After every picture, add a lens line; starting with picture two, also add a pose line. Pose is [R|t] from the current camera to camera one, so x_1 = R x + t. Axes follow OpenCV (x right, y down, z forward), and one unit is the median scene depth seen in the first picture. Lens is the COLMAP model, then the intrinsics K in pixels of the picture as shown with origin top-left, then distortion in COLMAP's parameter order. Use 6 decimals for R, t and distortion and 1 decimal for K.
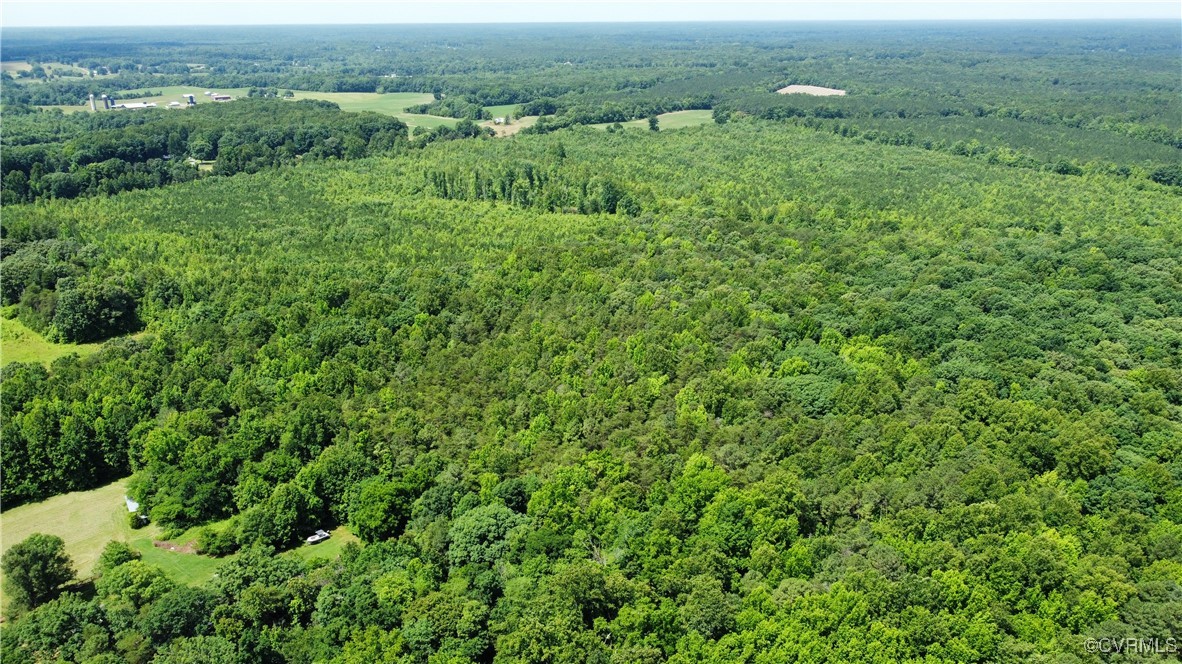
lens RADIAL K [[894.0, 0, 588.0], [0, 894.0, 338.9], [0, 0, 1]] dist [-0.000835, -0.002632]
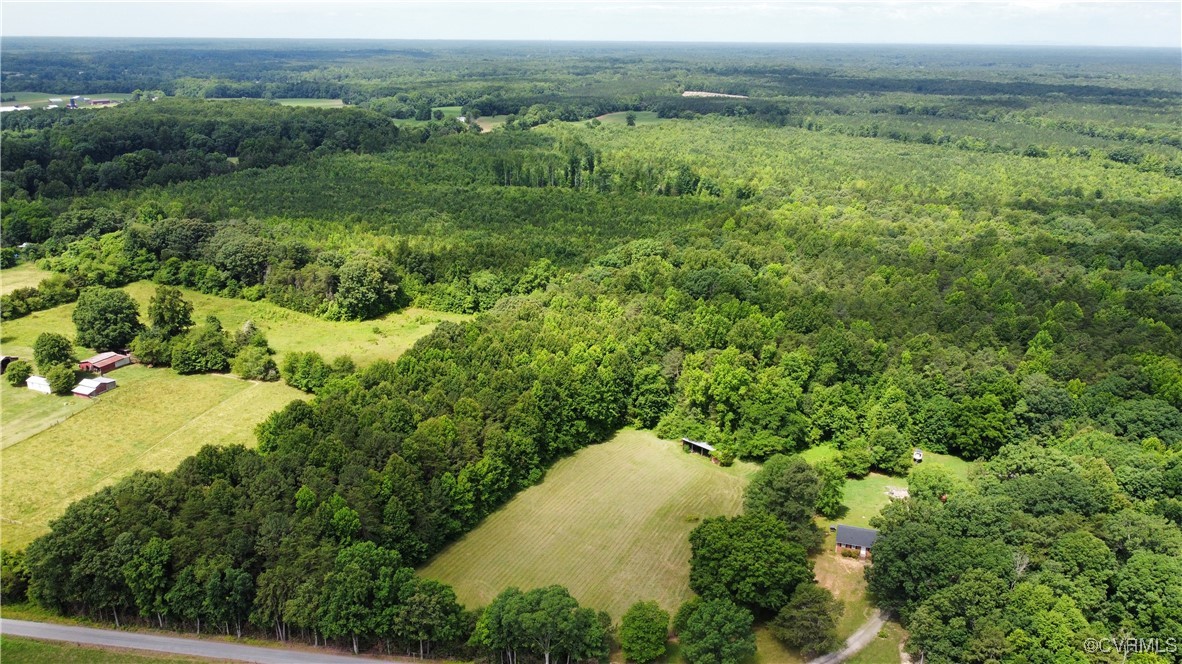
lens RADIAL K [[894.0, 0, 590.0], [0, 894.0, 334.1], [0, 0, 1]] dist [-0.000835, -0.002632]
pose [[0.975507, -0.054697, 0.213059, -0.206709], [0.059815, 0.998053, -0.017648, 0.019058], [-0.211679, 0.029959, 0.976880, 0.020580]]
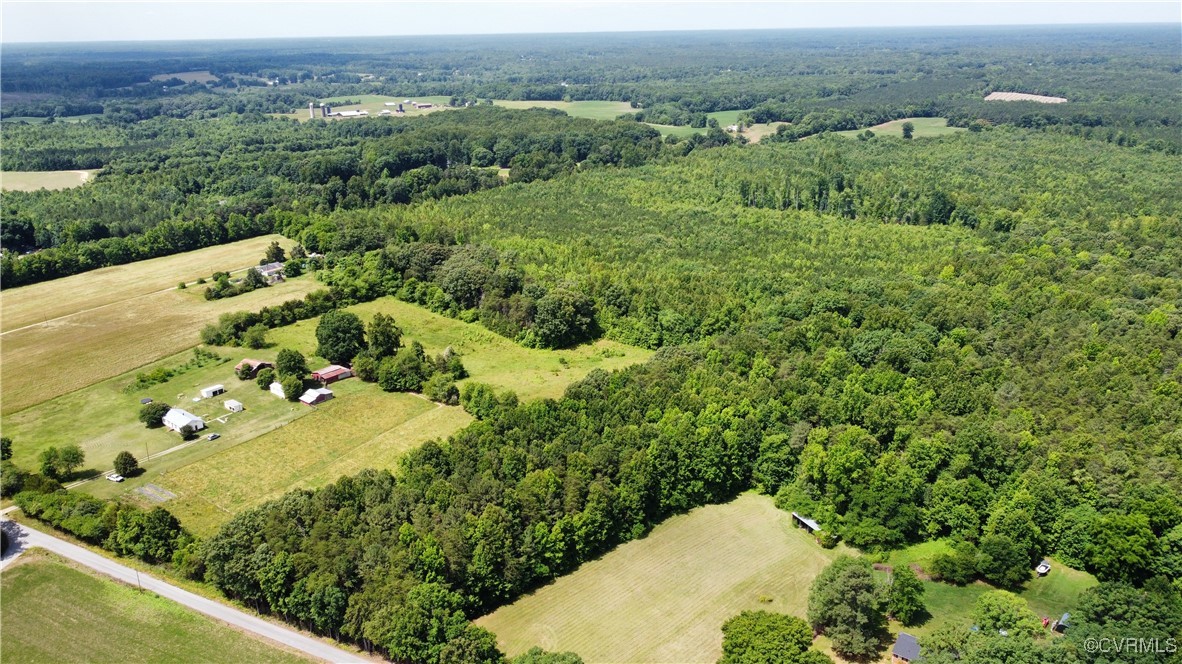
lens RADIAL K [[894.0, 0, 589.9], [0, 894.0, 336.0], [0, 0, 1]] dist [-0.000835, -0.002632]
pose [[0.993798, 0.025915, -0.108137, -0.161915], [-0.027149, 0.999582, -0.009952, -0.000226], [0.107834, 0.012826, 0.994086, 0.001500]]
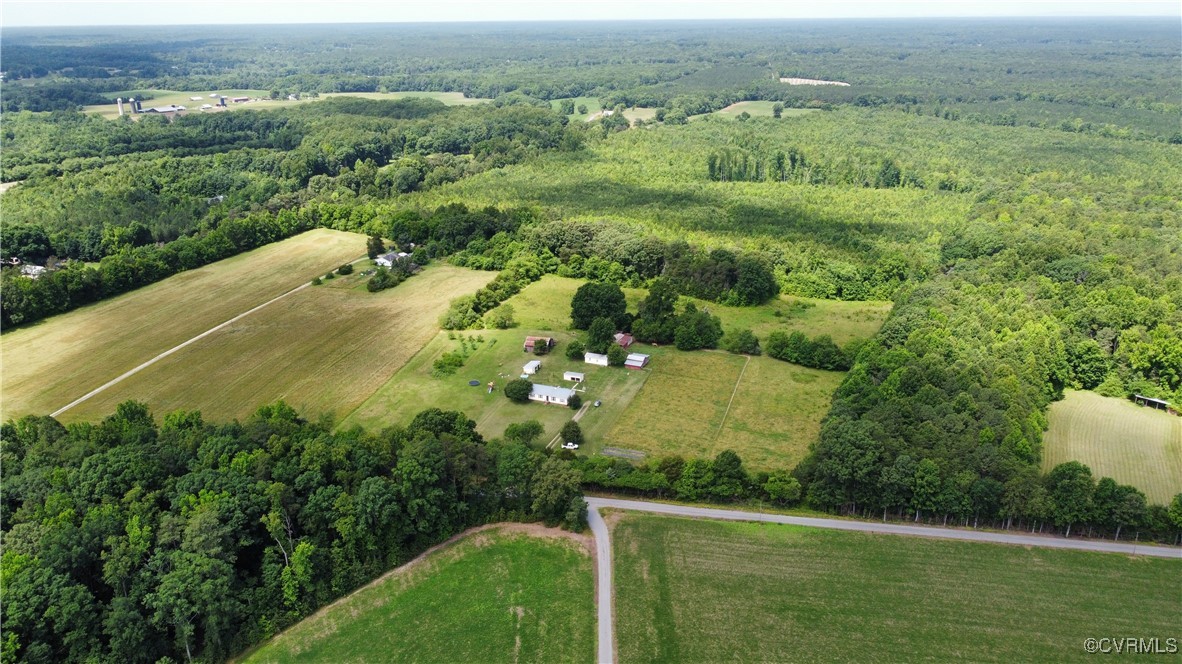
lens RADIAL K [[894.0, 0, 591.5], [0, 894.0, 327.8], [0, 0, 1]] dist [-0.000835, -0.002632]
pose [[0.979863, -0.067813, 0.187802, -0.376051], [0.069873, 0.997546, -0.004364, 0.008932], [-0.187045, 0.017398, 0.982197, -0.018136]]
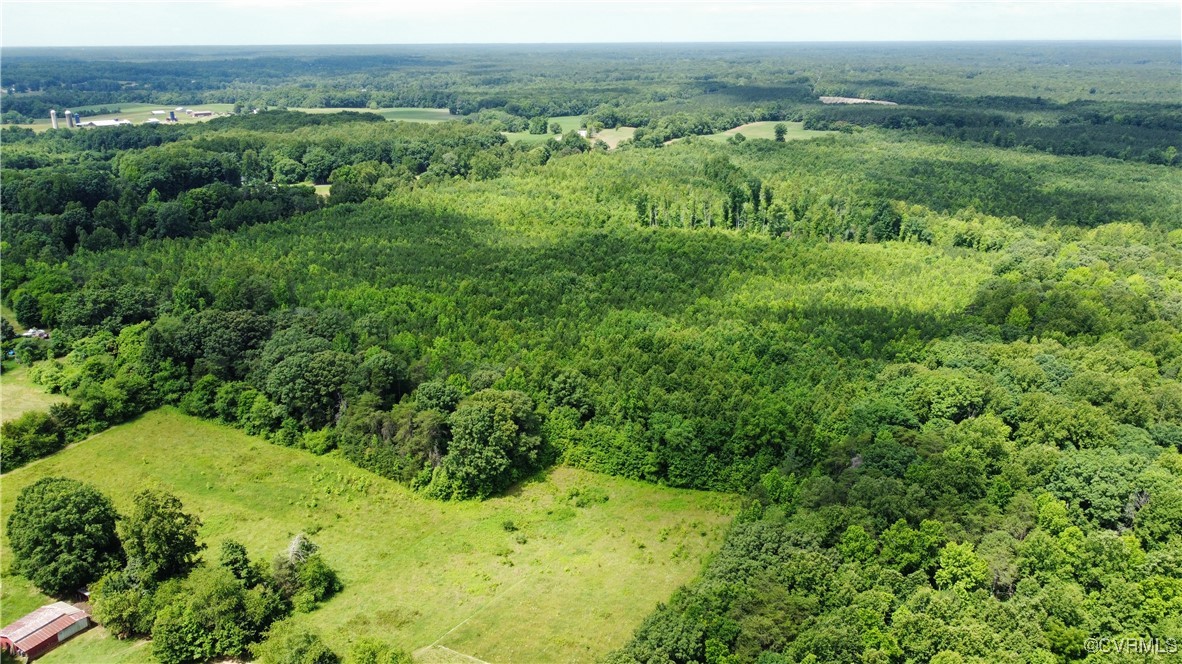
lens RADIAL K [[894.0, 0, 591.9], [0, 894.0, 335.4], [0, 0, 1]] dist [-0.000835, -0.002632]
pose [[0.993405, -0.034963, 0.109194, -0.215389], [0.037759, 0.999007, -0.023649, -0.031849], [-0.108258, 0.027616, 0.993739, 0.162106]]
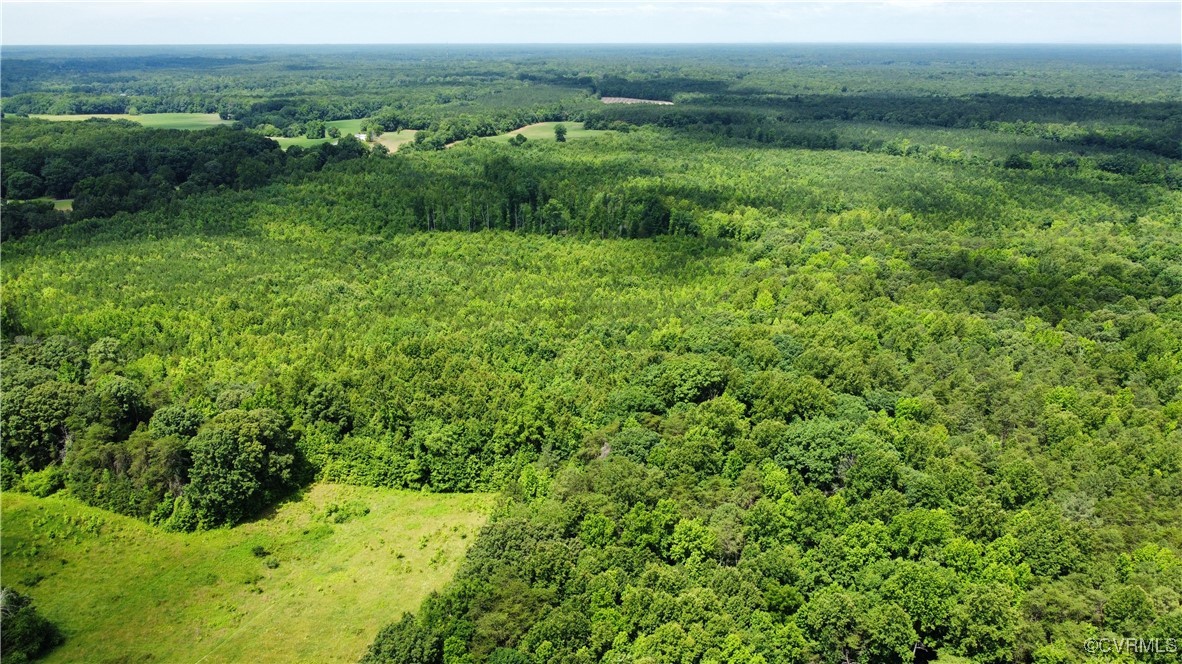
lens RADIAL K [[894.0, 0, 591.6], [0, 894.0, 332.6], [0, 0, 1]] dist [-0.000835, -0.002632]
pose [[0.943587, -0.098058, 0.316272, -0.201879], [0.107467, 0.994131, -0.012399, -0.031090], [-0.313200, 0.045688, 0.948588, 0.158405]]
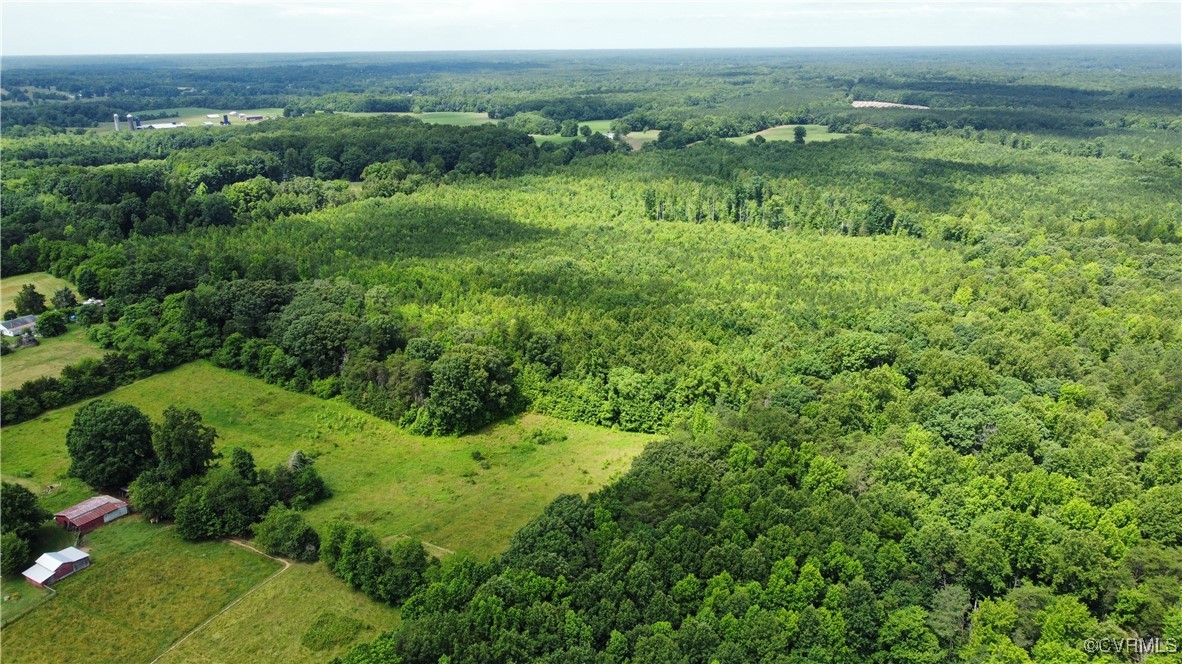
lens RADIAL K [[894.0, 0, 591.1], [0, 894.0, 336.2], [0, 0, 1]] dist [-0.000835, -0.002632]
pose [[0.998130, -0.021565, 0.057189, -0.195474], [0.023343, 0.999259, -0.030616, -0.017790], [-0.056486, 0.031894, 0.997894, 0.123747]]
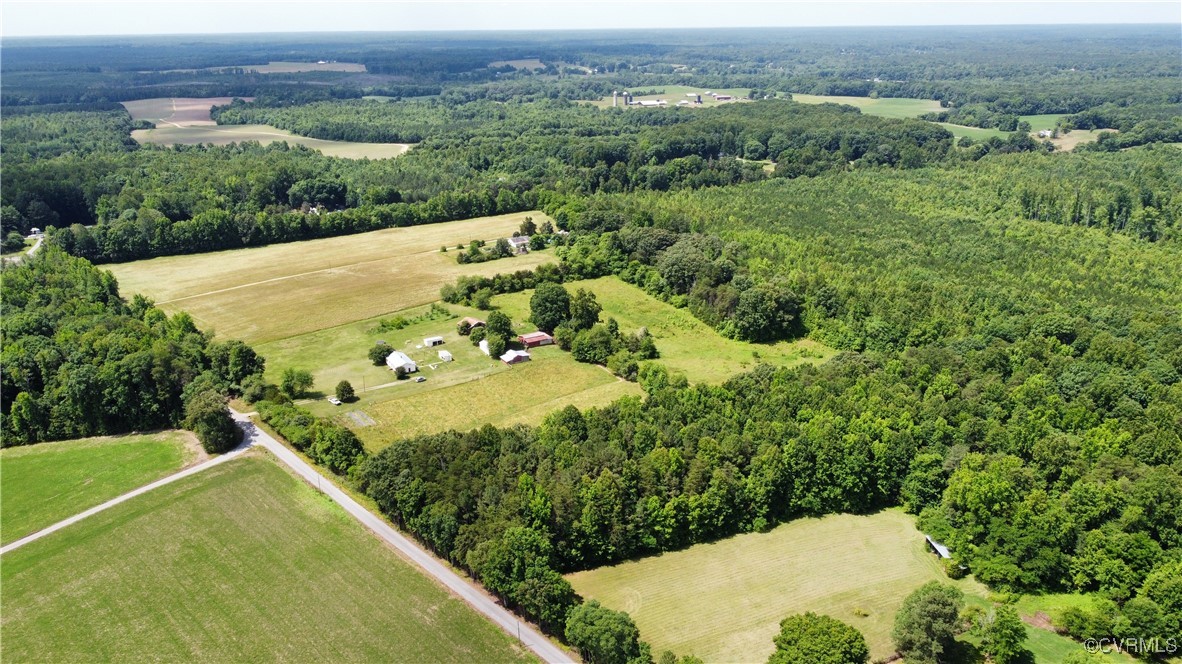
lens RADIAL K [[894.0, 0, 588.8], [0, 894.0, 336.1], [0, 0, 1]] dist [-0.000835, -0.002632]
pose [[0.897299, 0.141132, -0.418253, -0.120364], [-0.143492, 0.989310, 0.025985, -0.000666], [0.417450, 0.036699, 0.907959, 0.001560]]
